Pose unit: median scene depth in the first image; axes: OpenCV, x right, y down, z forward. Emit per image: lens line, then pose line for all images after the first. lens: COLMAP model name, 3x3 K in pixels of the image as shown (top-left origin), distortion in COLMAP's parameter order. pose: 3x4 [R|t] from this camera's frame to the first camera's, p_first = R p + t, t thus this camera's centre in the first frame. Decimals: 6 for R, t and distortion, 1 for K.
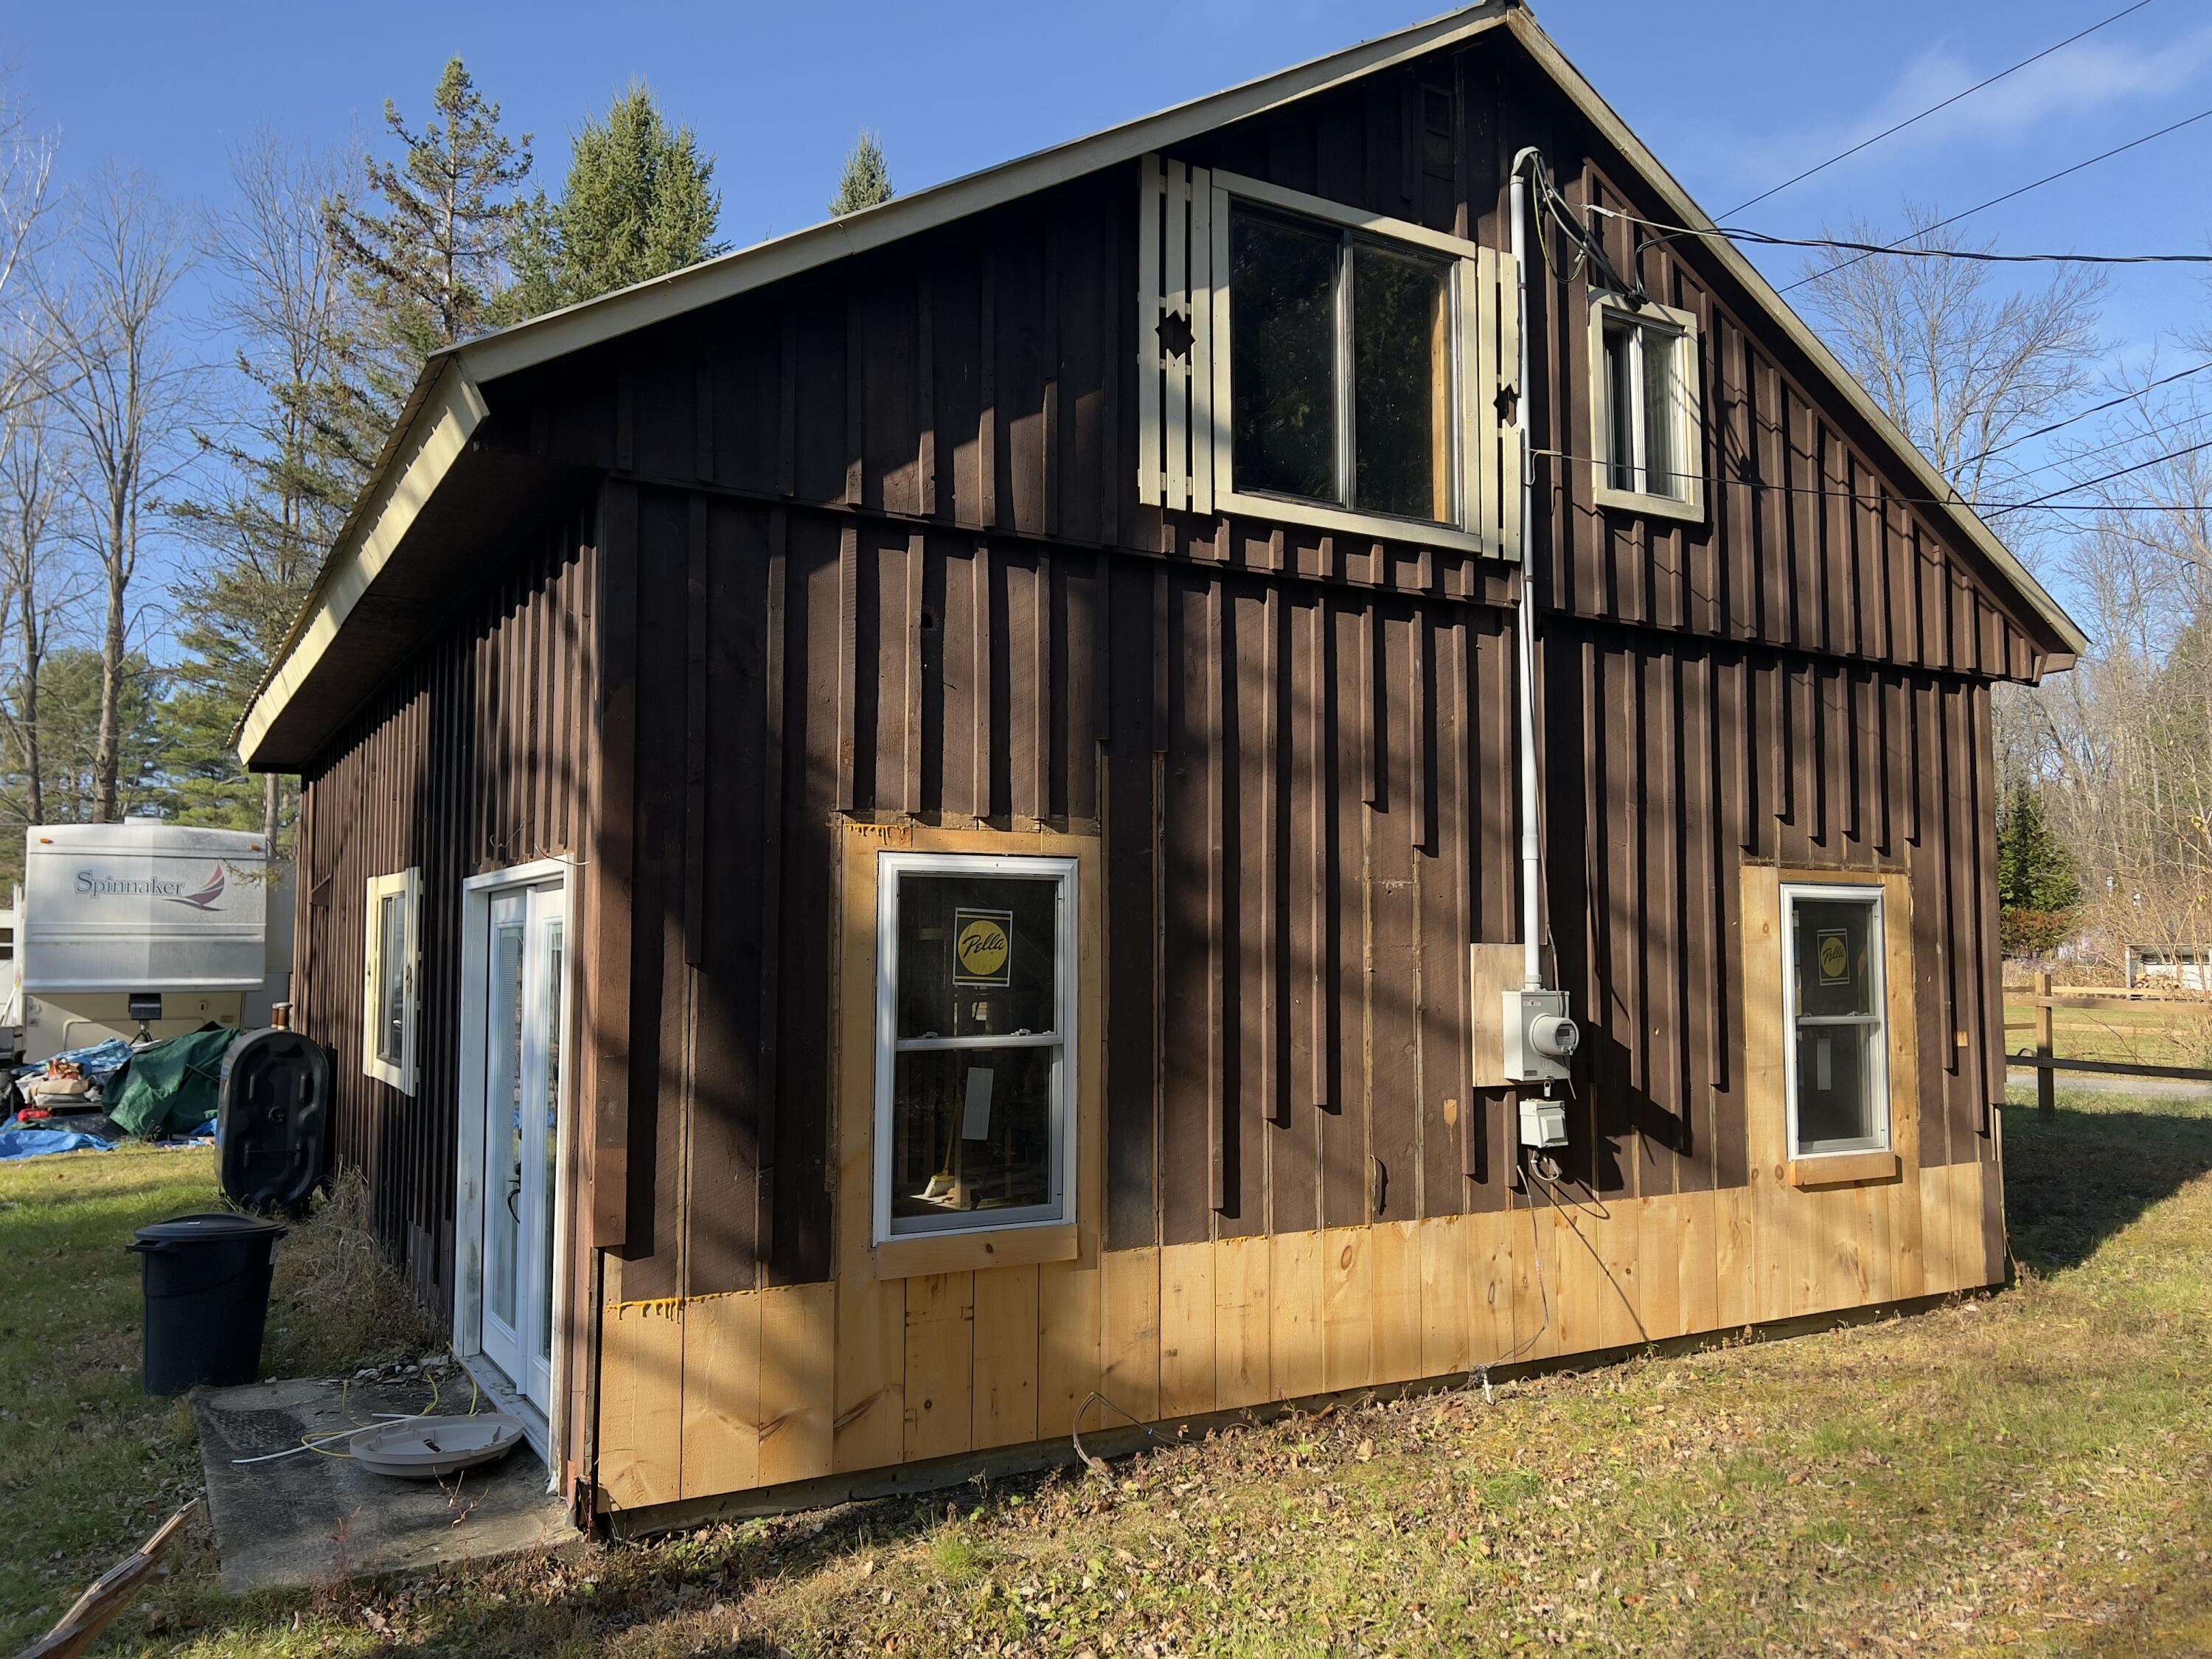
lens RADIAL K [[1709.0, 0, 1106.0], [0, 1709.0, 829.5], [0, 0, 1]] dist [0.096219, -0.256982]
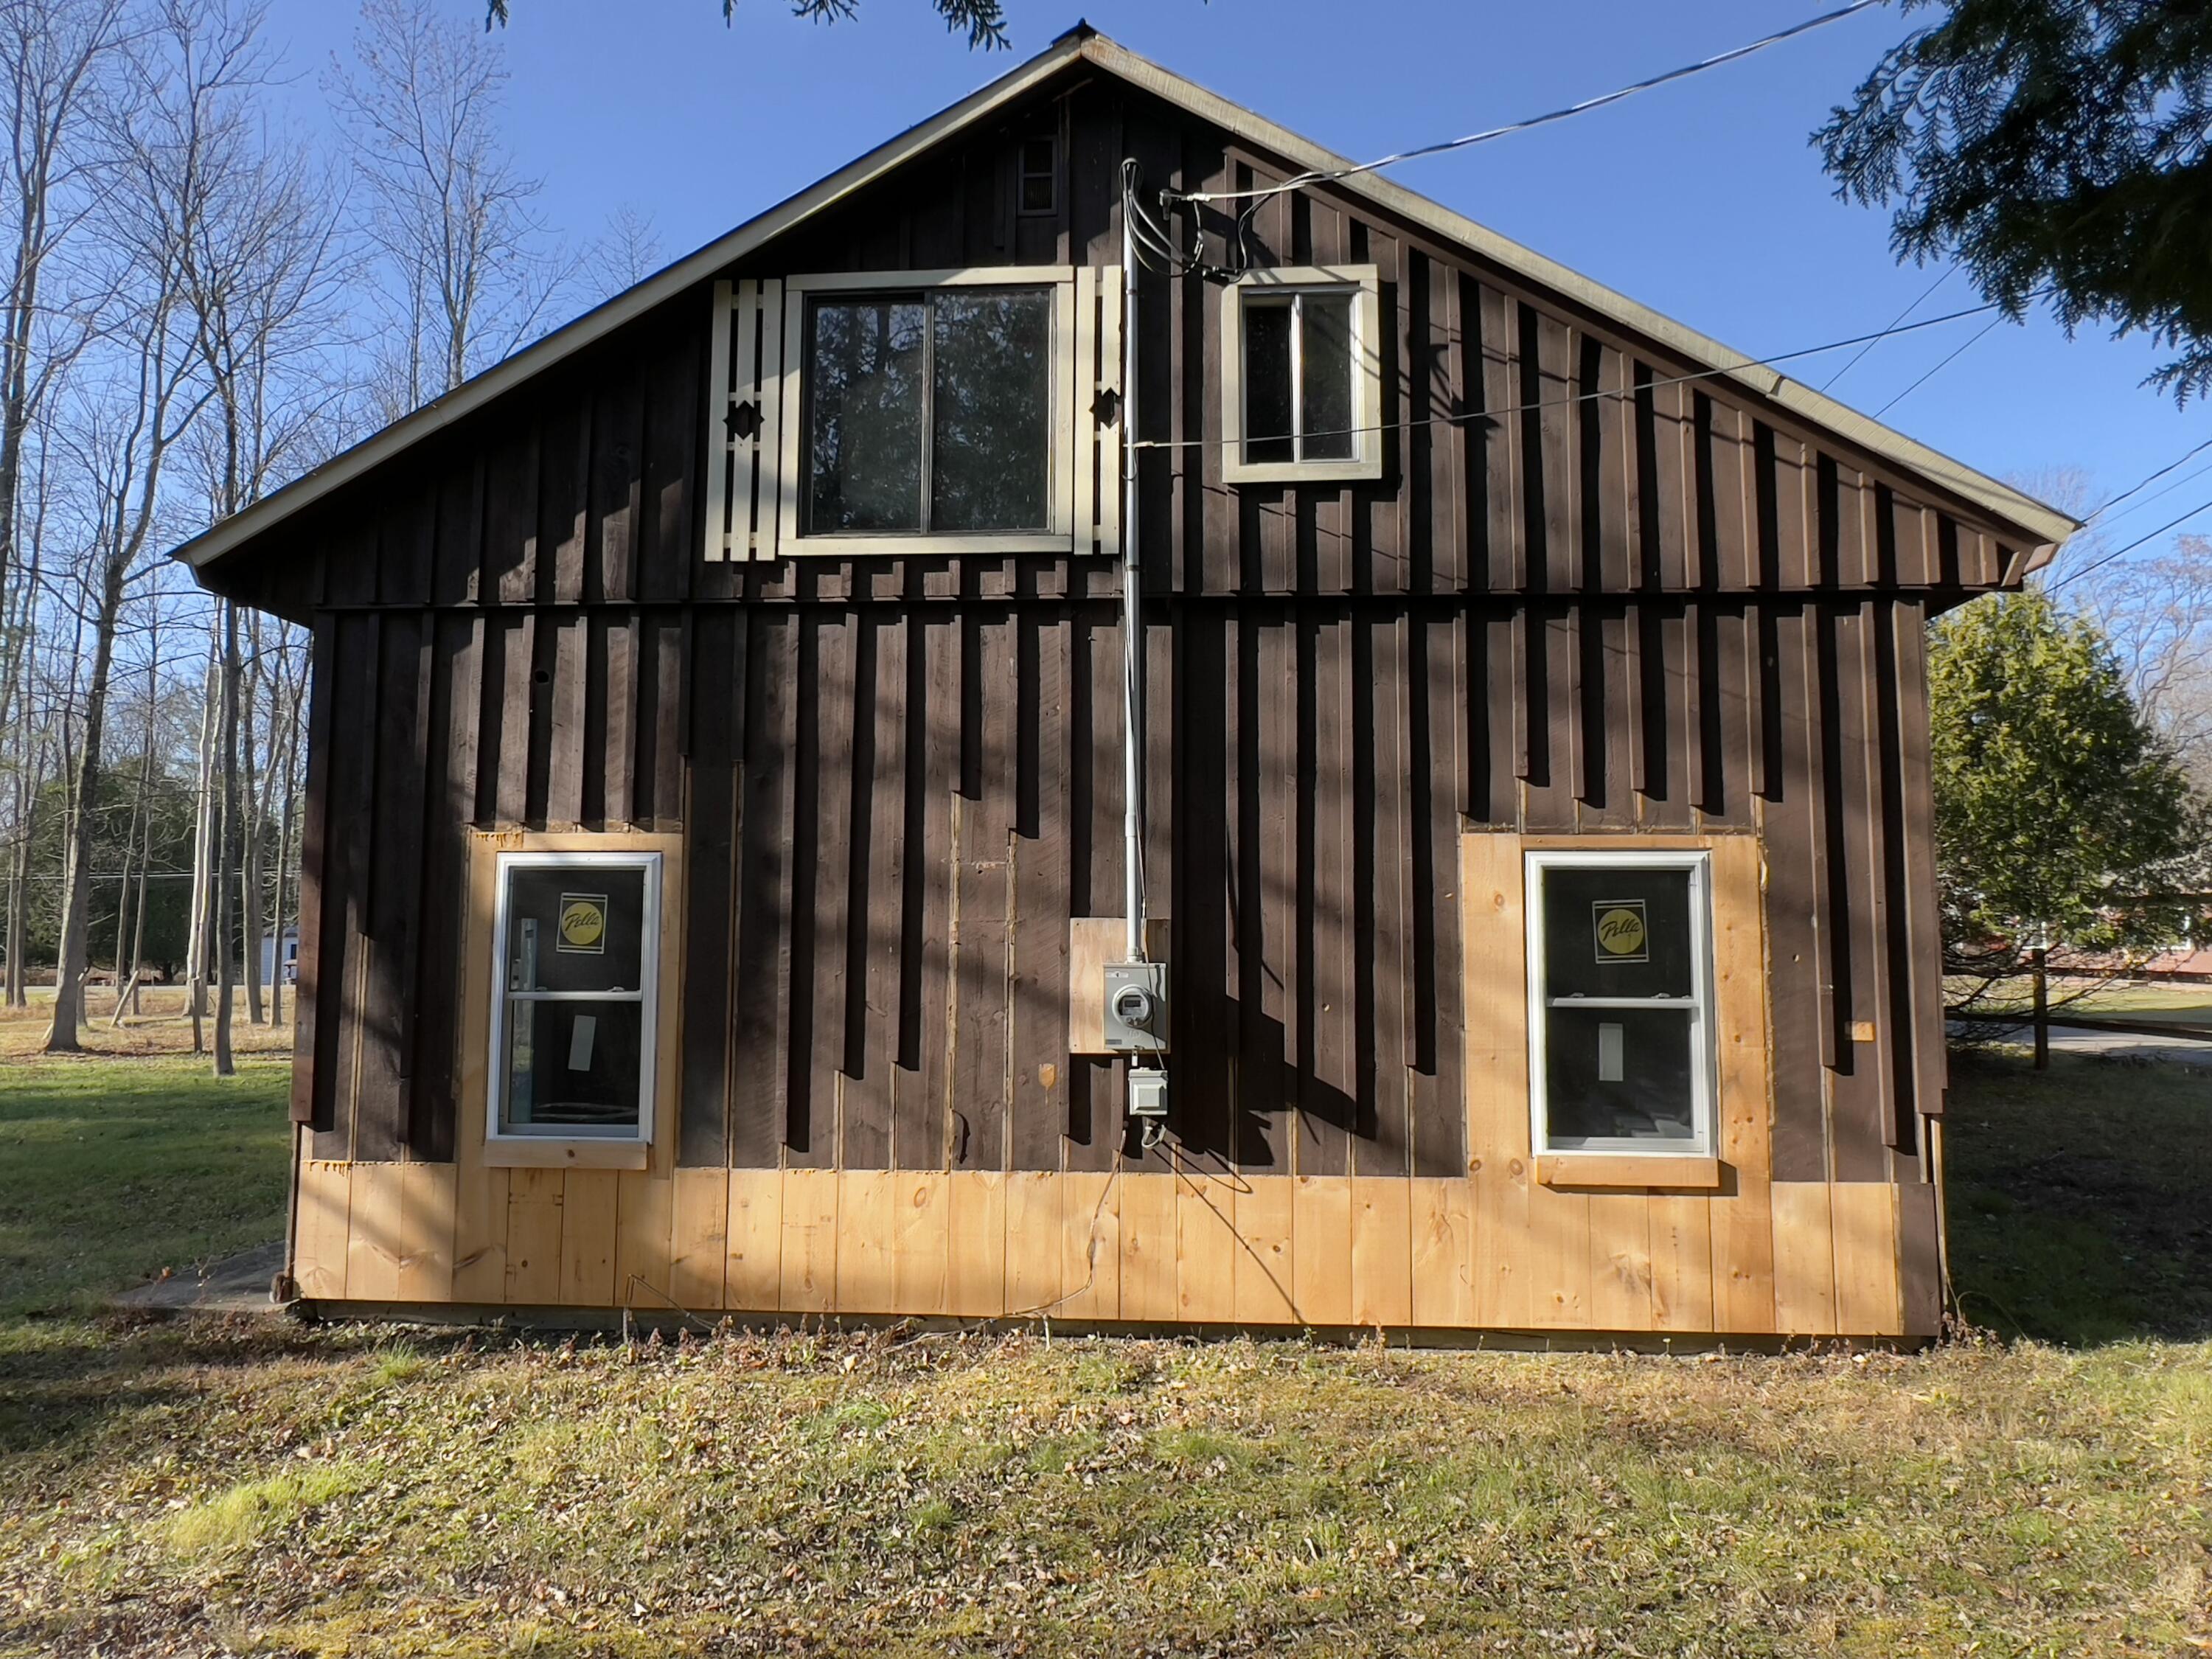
lens RADIAL K [[1268.7, 0, 1106.0], [0, 1268.7, 829.5], [0, 0, 1]] dist [0.001049, -0.028139]
pose [[0.821497, -0.043267, -0.568569, 0.693247], [0.040180, 0.999031, -0.017971, 0.027008], [0.568795, -0.008082, 0.822439, 0.373494]]
